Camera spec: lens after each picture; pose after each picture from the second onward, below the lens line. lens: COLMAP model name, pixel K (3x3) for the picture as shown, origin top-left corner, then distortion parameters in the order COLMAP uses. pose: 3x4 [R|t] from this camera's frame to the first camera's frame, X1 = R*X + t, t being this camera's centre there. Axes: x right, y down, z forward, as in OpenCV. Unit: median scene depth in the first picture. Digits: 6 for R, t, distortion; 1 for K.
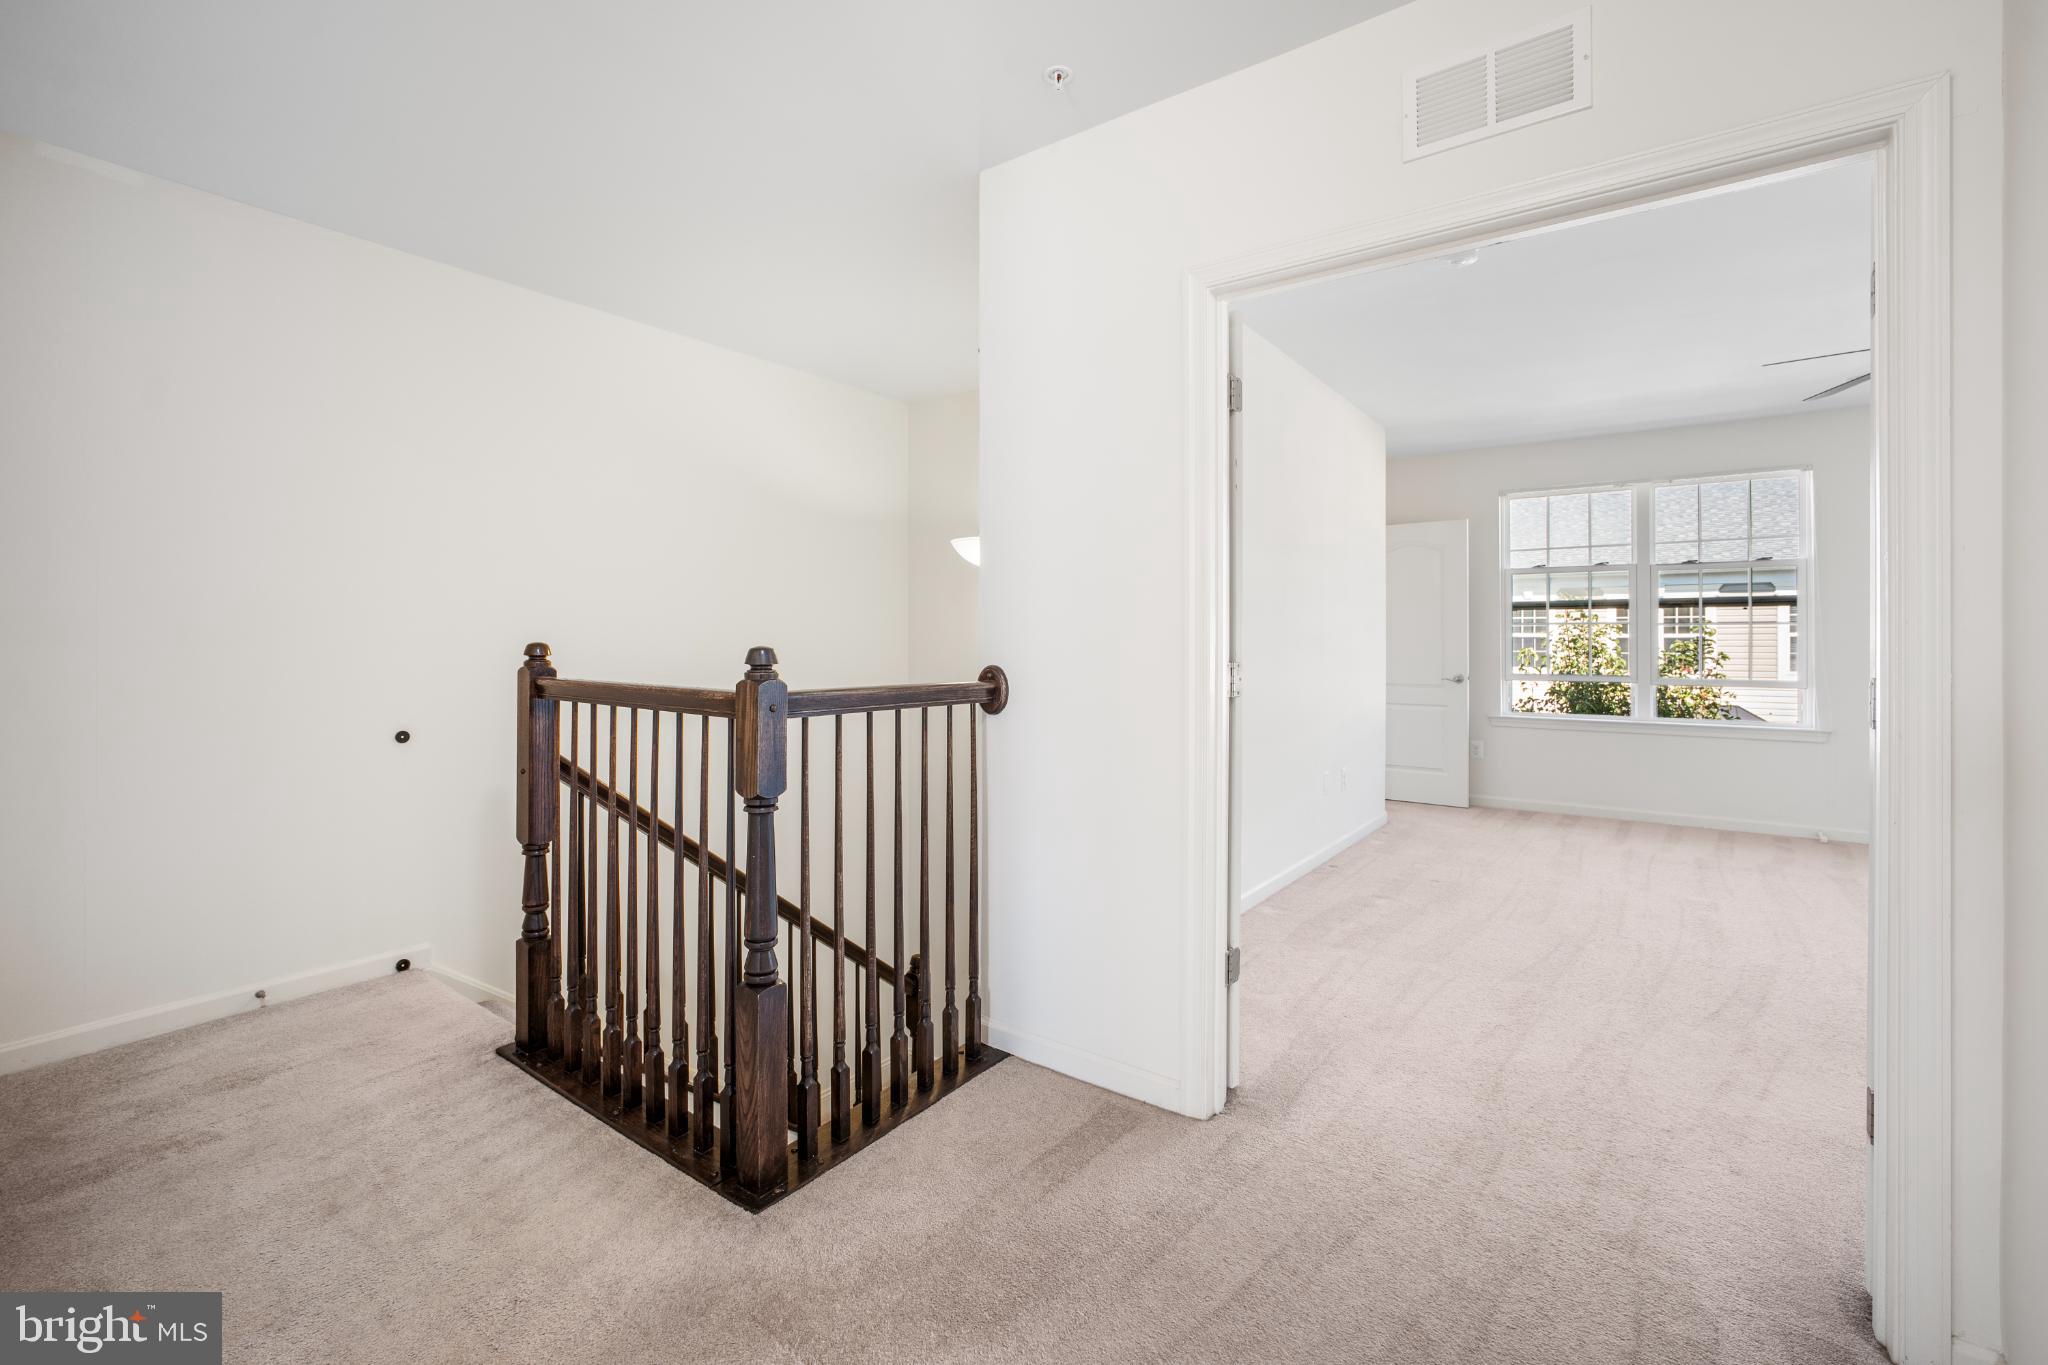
lens RADIAL K [[856.0, 0, 1021.6], [0, 856.0, 644.0], [0, 0, 1]] dist [-0.033377, 0.000043]
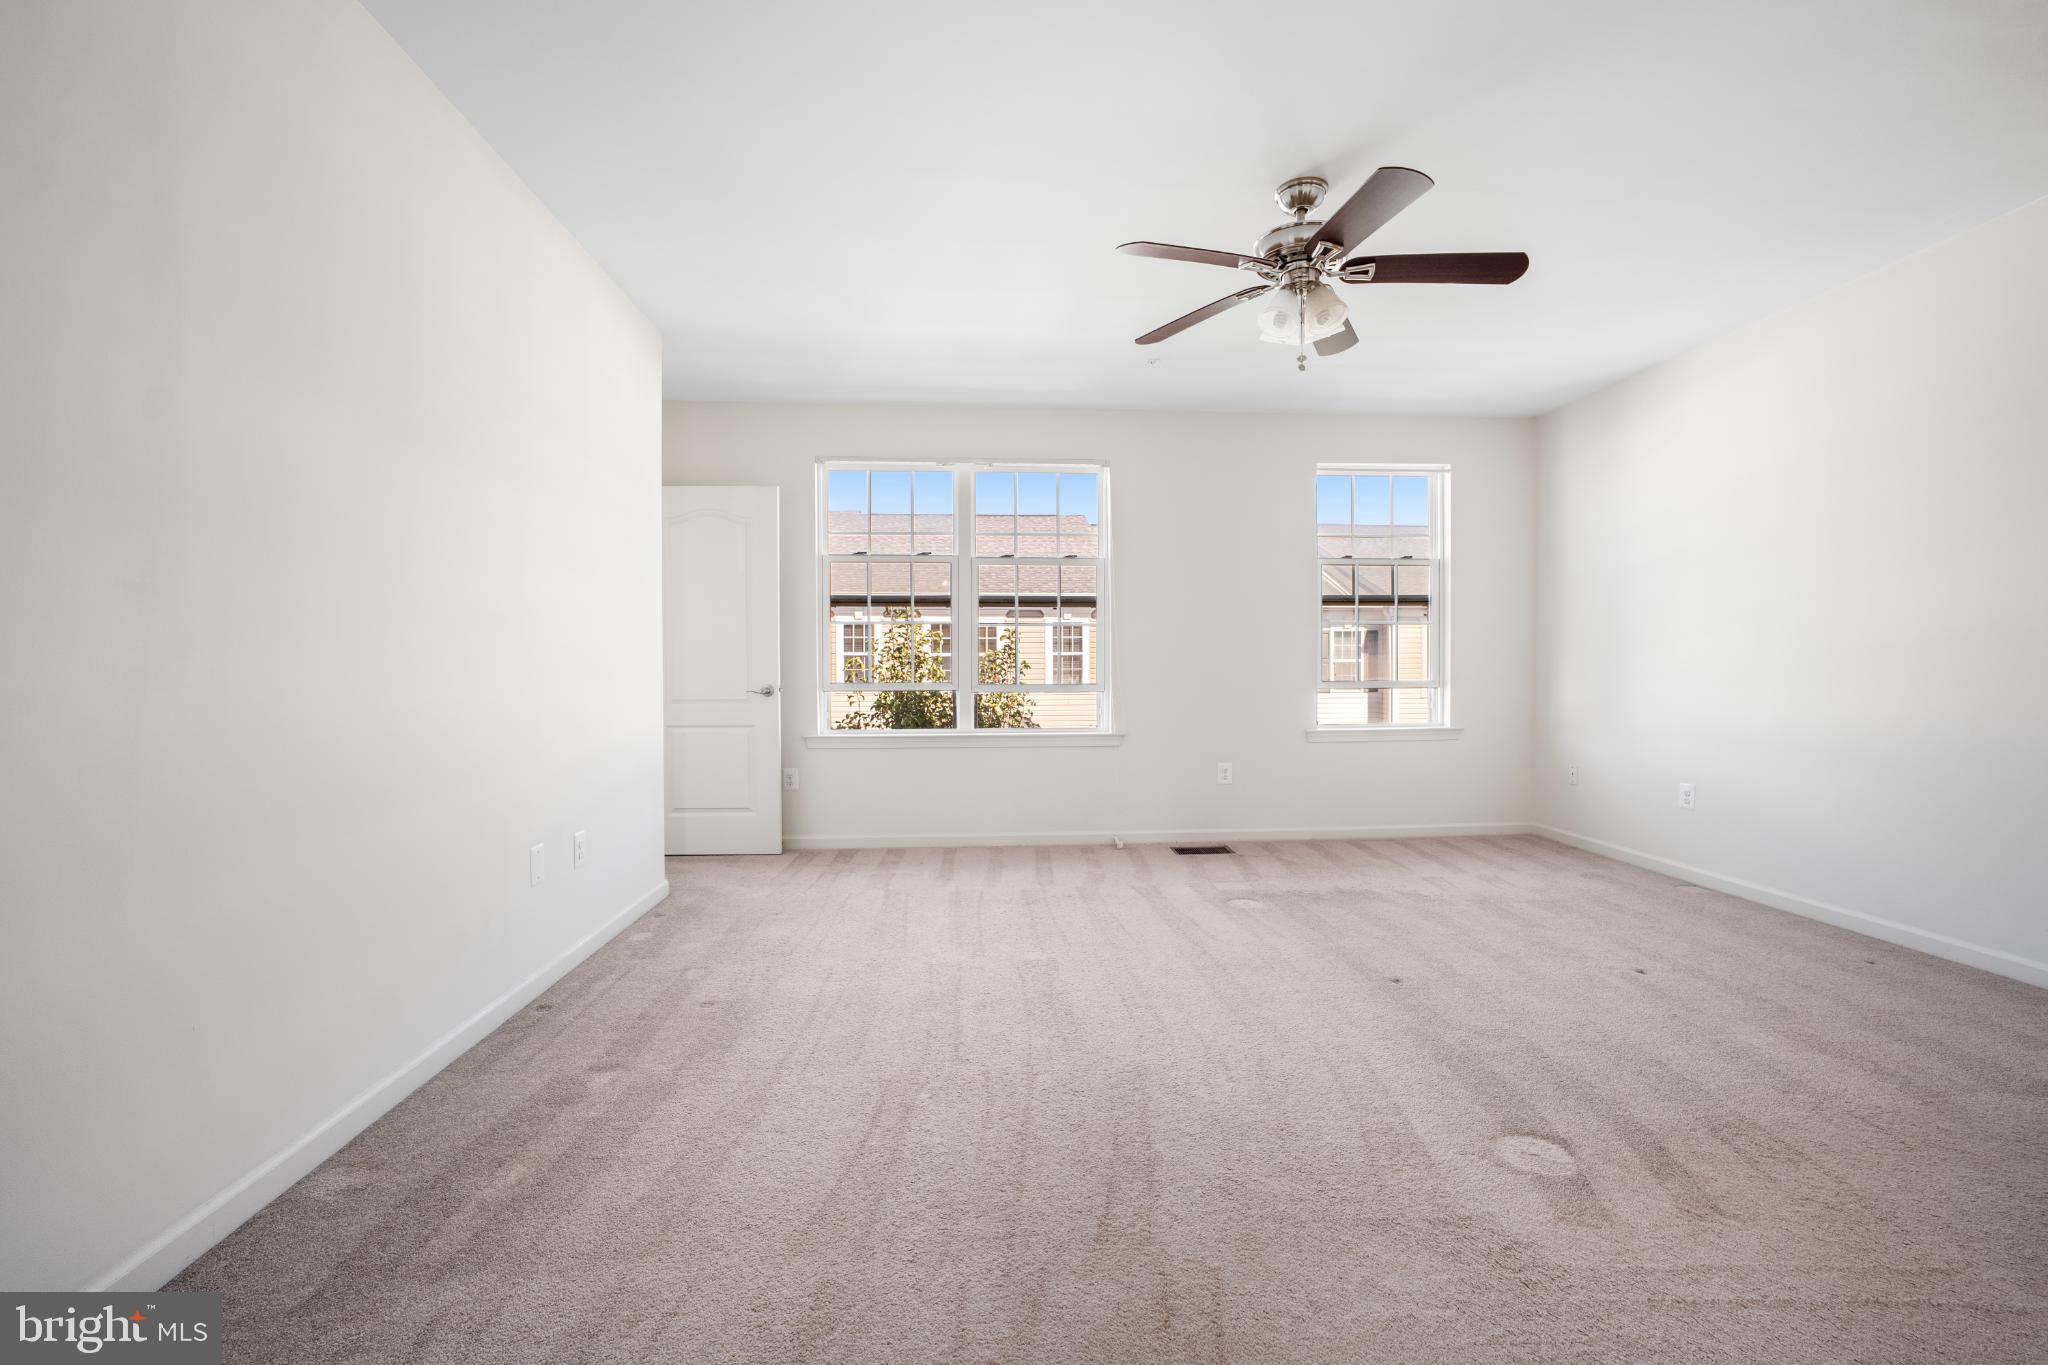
lens RADIAL K [[863.2, 0, 1023.7], [0, 863.2, 672.1], [0, 0, 1]] dist [-0.033400, 0.013258]
pose [[0.752253, -0.006661, 0.658841, 0.171394], [0.003272, 0.999974, 0.006373, 0.019695], [-0.658866, -0.002639, 0.752255, 0.251323]]
